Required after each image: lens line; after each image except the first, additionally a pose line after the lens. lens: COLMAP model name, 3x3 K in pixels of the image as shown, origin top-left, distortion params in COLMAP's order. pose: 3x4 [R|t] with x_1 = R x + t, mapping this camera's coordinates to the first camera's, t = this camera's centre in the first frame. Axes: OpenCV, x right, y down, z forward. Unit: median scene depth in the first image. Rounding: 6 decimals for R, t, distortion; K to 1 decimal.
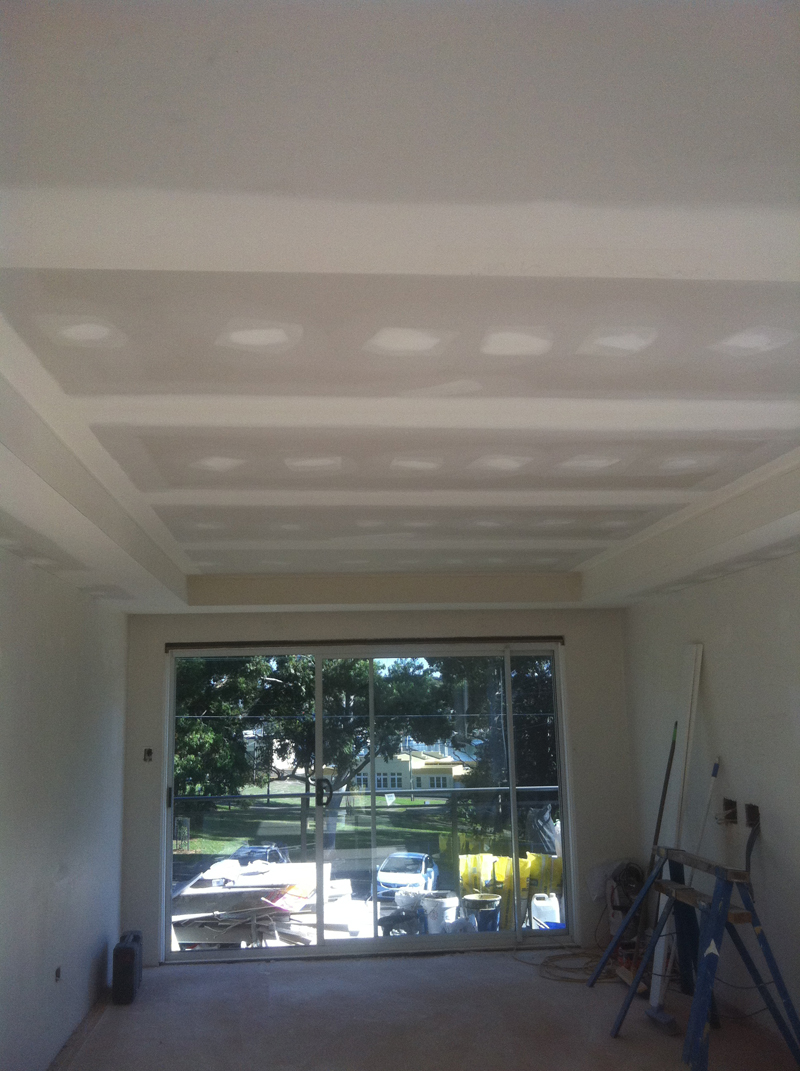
lens RADIAL K [[985.2, 0, 400.0], [0, 985.2, 535.5], [0, 0, 1]] dist [0.009381, -0.039260]
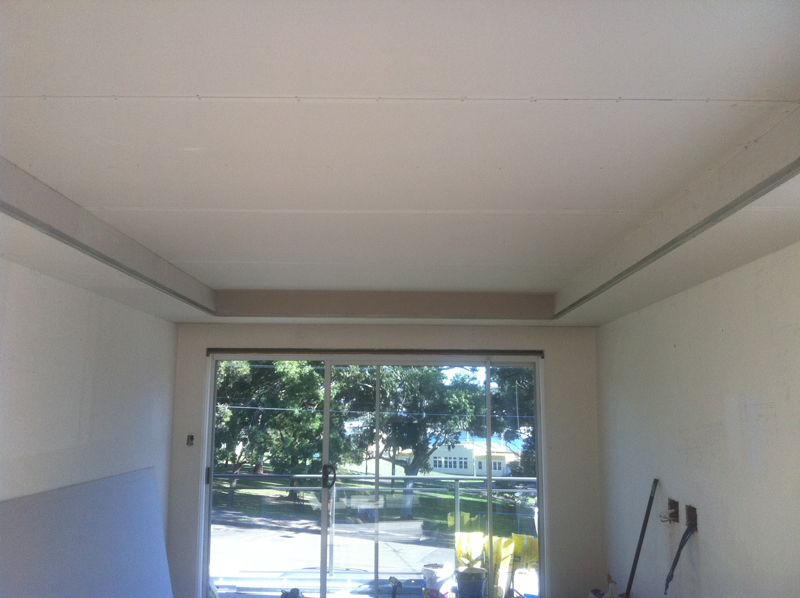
lens RADIAL K [[735.9, 0, 400.0], [0, 735.9, 299.0], [0, 0, 1]] dist [0.009381, -0.039260]
pose [[0.994698, 0.017231, -0.101389, 0.083156], [-0.014557, 0.999528, 0.027054, 0.019845], [0.101807, -0.025434, 0.994479, 0.119710]]
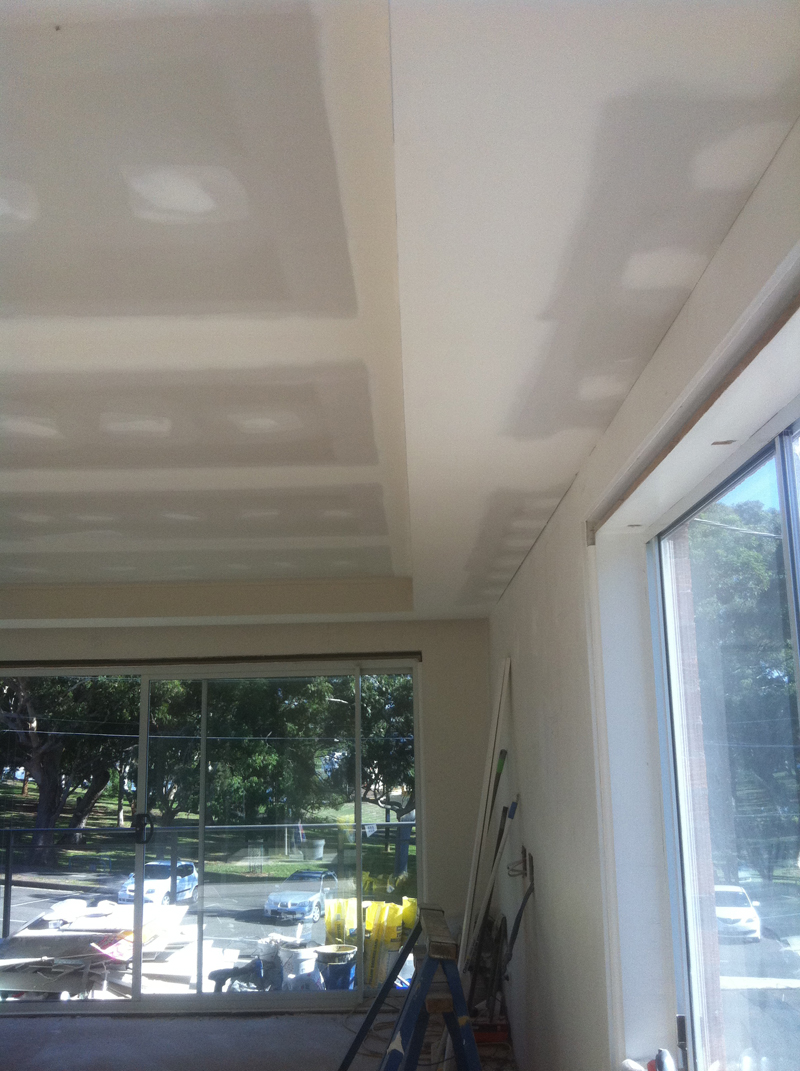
lens RADIAL K [[985.2, 0, 400.0], [0, 985.2, 535.5], [0, 0, 1]] dist [0.009381, -0.039260]
pose [[0.993834, -0.020061, -0.109046, 0.240205], [0.017837, 0.999613, -0.021333, 0.016531], [0.109432, 0.019257, 0.993808, 0.120419]]
